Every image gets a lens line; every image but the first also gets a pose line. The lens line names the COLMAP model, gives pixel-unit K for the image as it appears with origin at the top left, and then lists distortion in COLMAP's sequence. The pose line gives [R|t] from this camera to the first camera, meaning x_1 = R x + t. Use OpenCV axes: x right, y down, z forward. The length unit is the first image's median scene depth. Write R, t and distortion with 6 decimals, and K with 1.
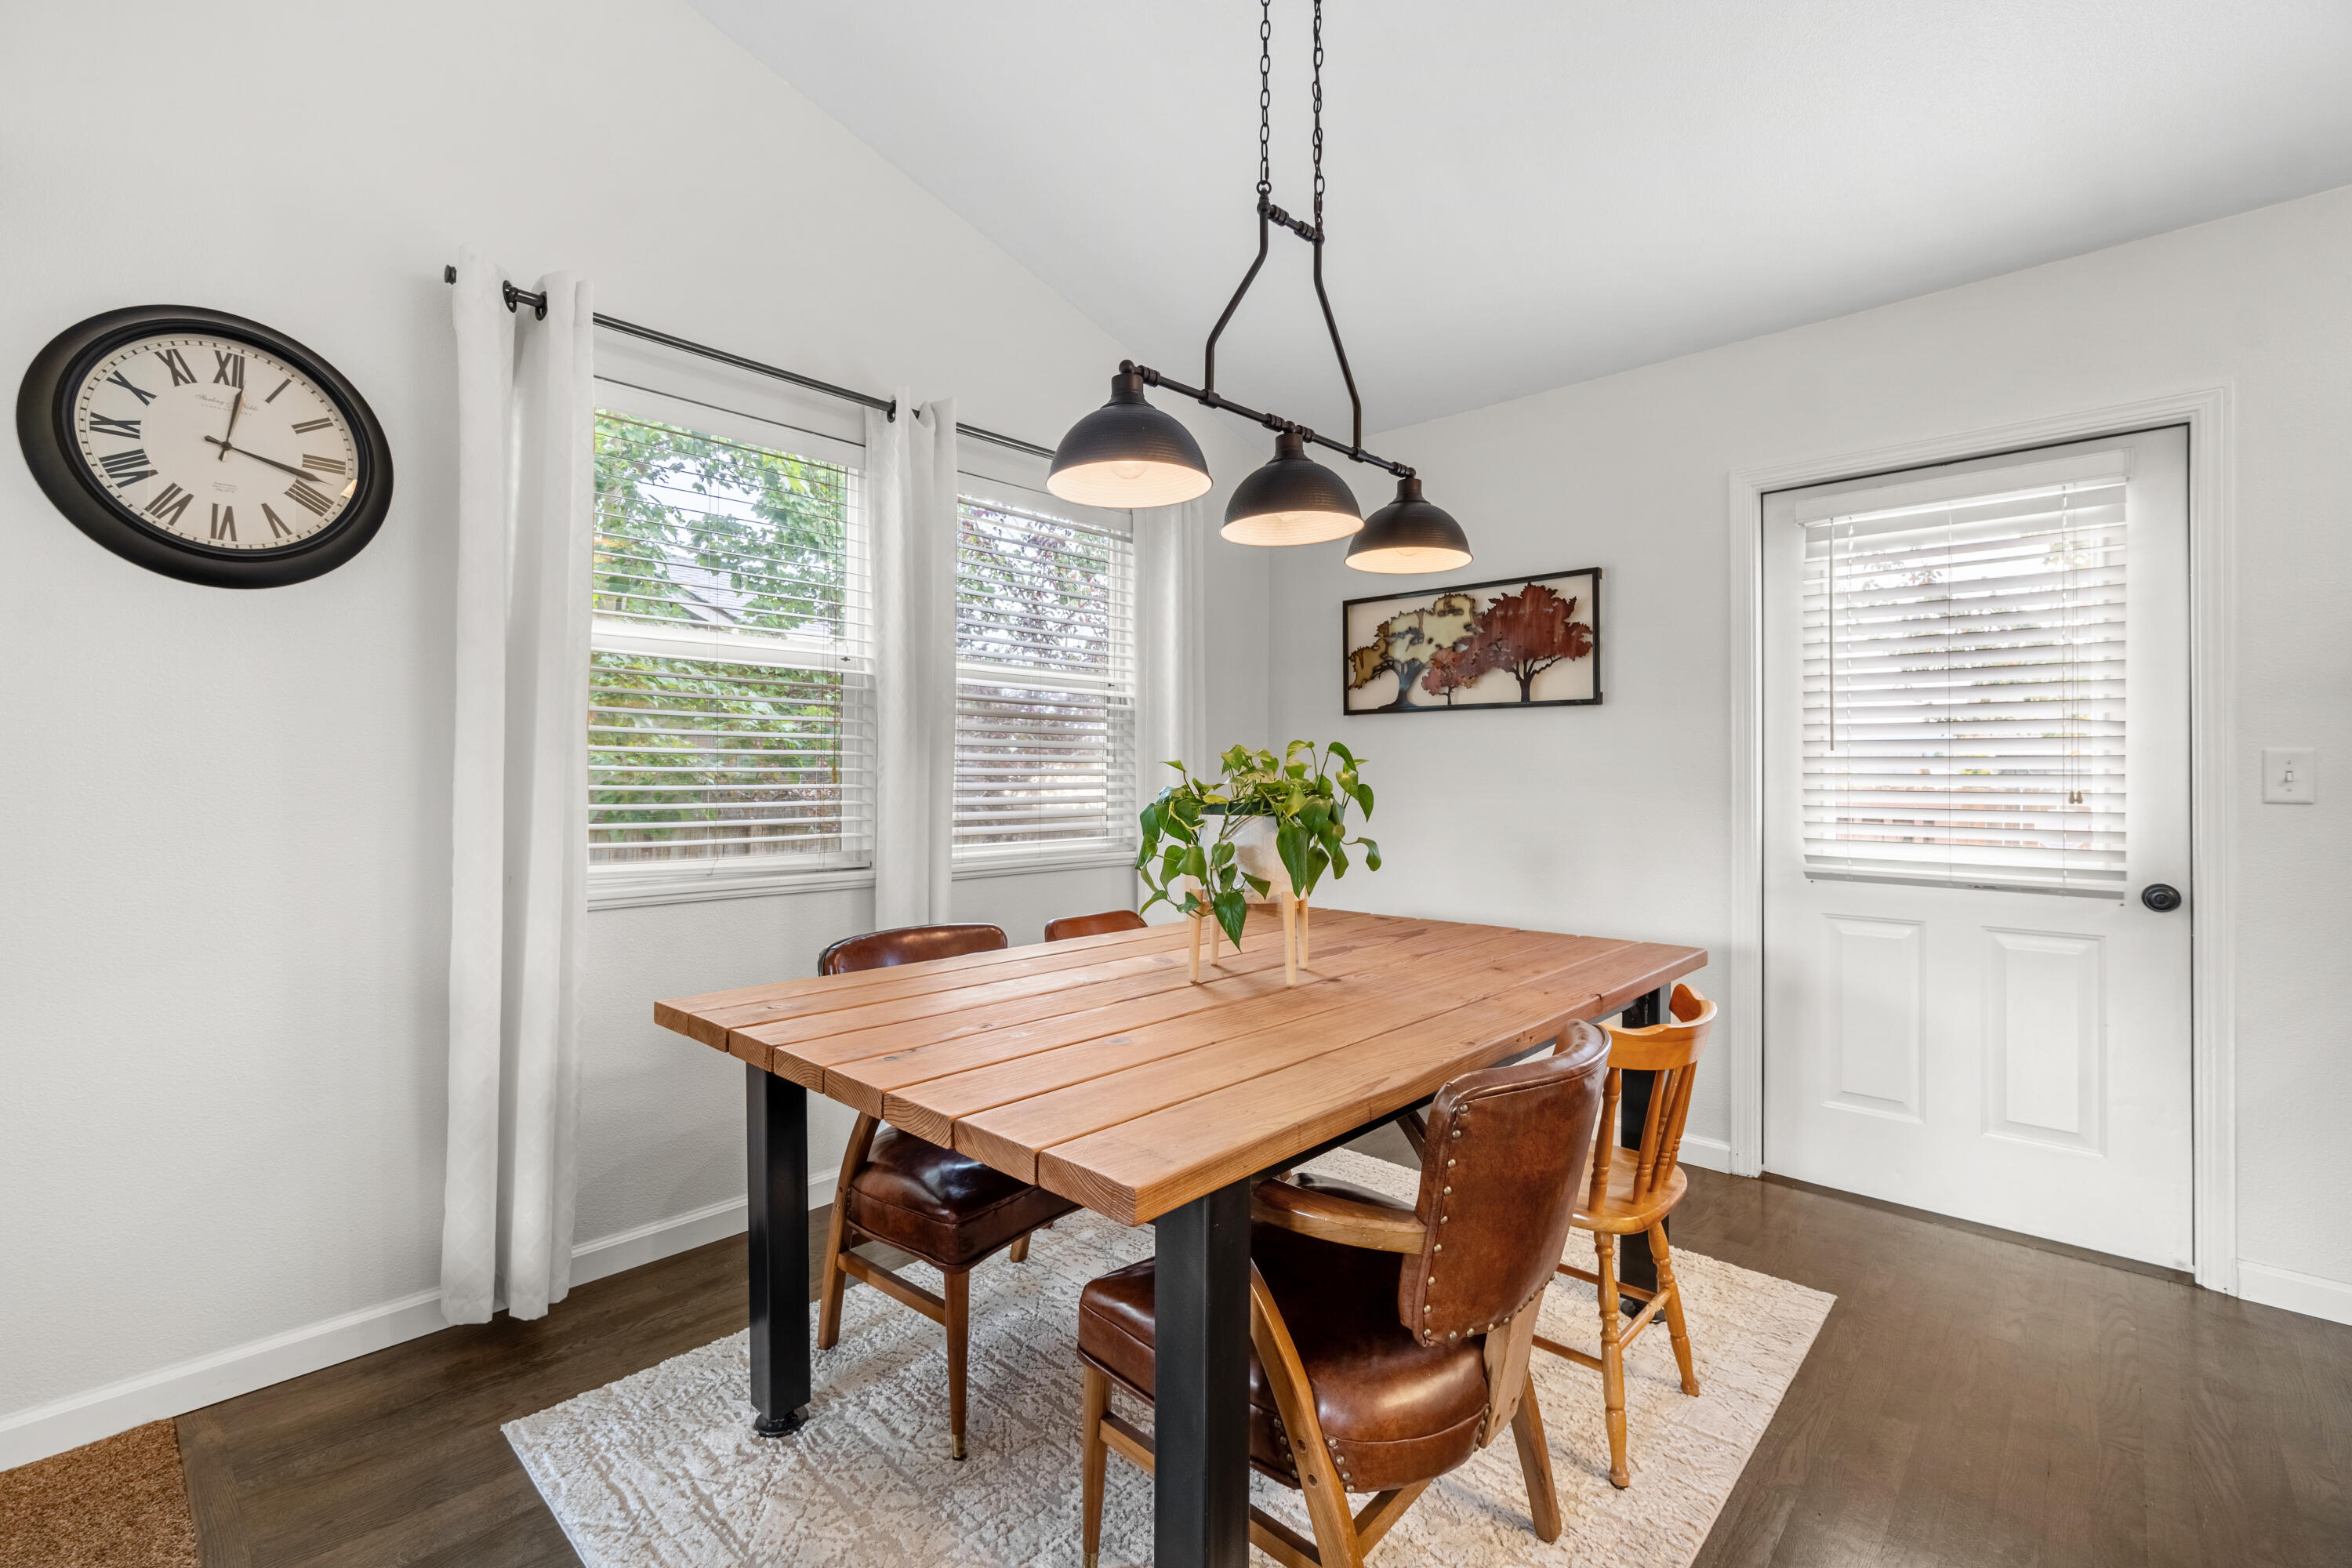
lens RADIAL K [[1037.5, 0, 1159.2], [0, 1037.5, 770.8], [0, 0, 1]] dist [-0.009839, 0.001842]
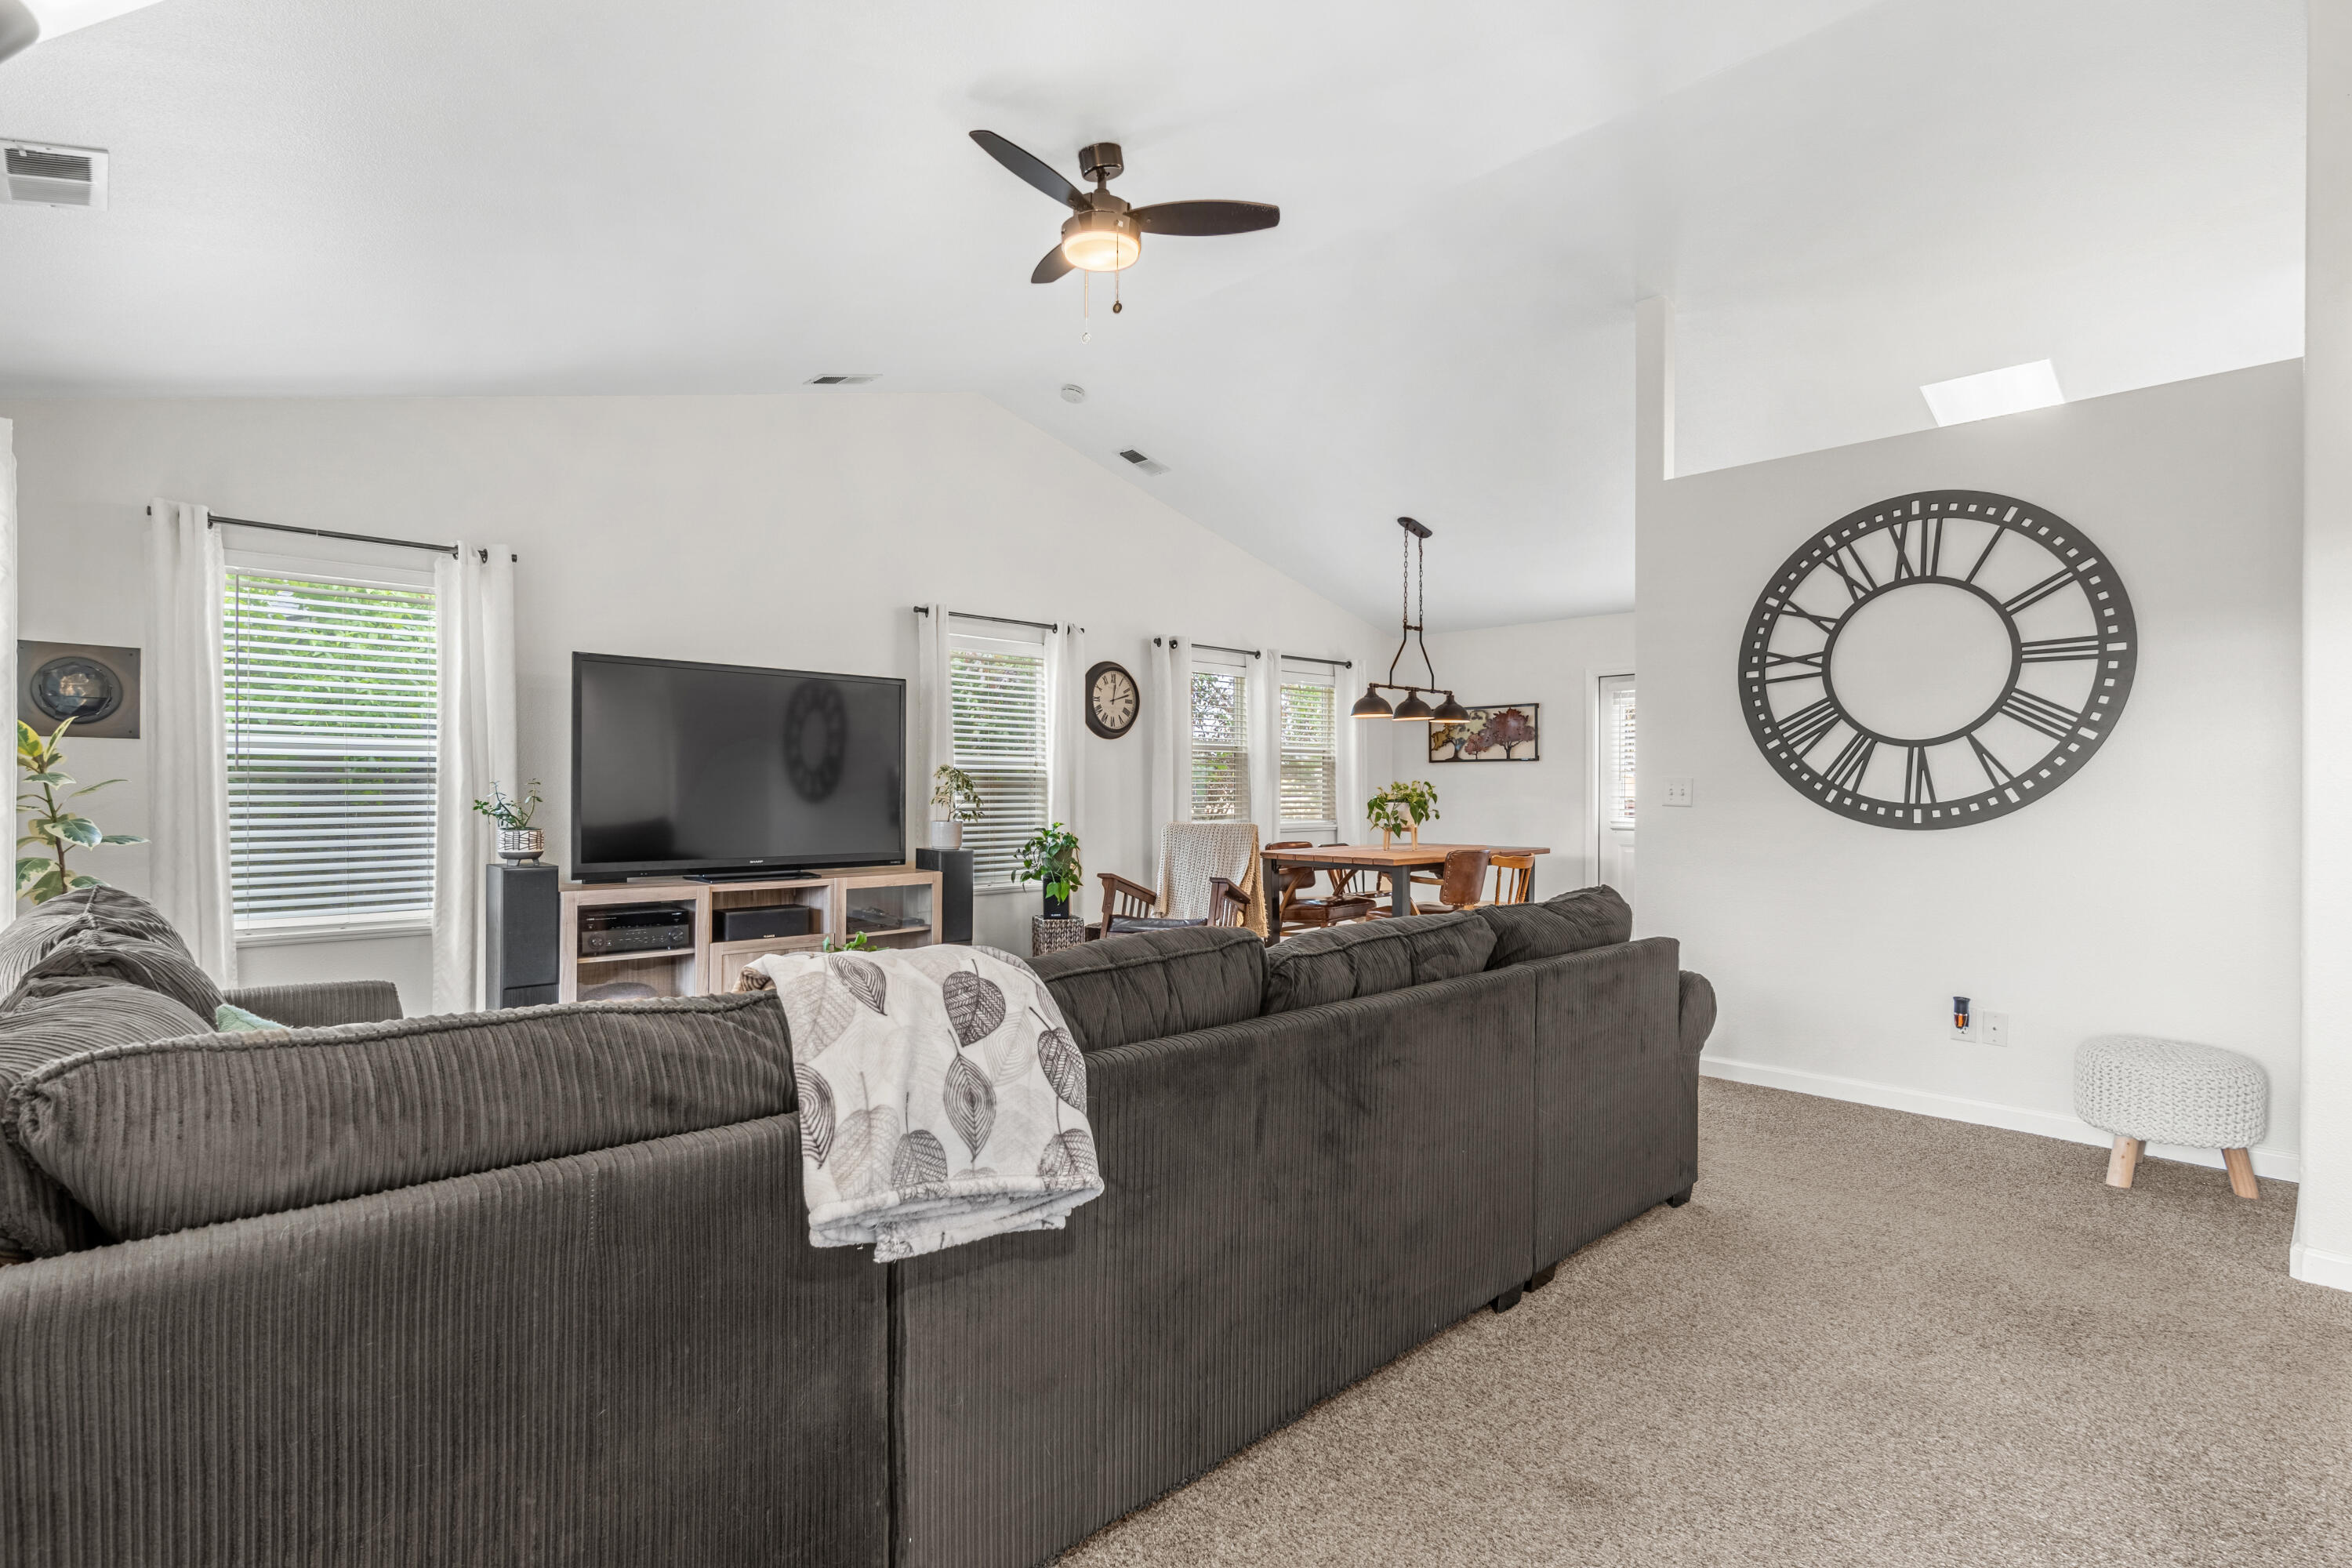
lens RADIAL K [[1090.4, 0, 1175.6], [0, 1090.4, 790.2], [0, 0, 1]] dist [0.003005, 0.000059]
pose [[0.998494, -0.001264, -0.054839, -0.454241], [0.001598, 0.999980, 0.006060, -0.021618], [0.054831, -0.006139, 0.998477, -2.616581]]
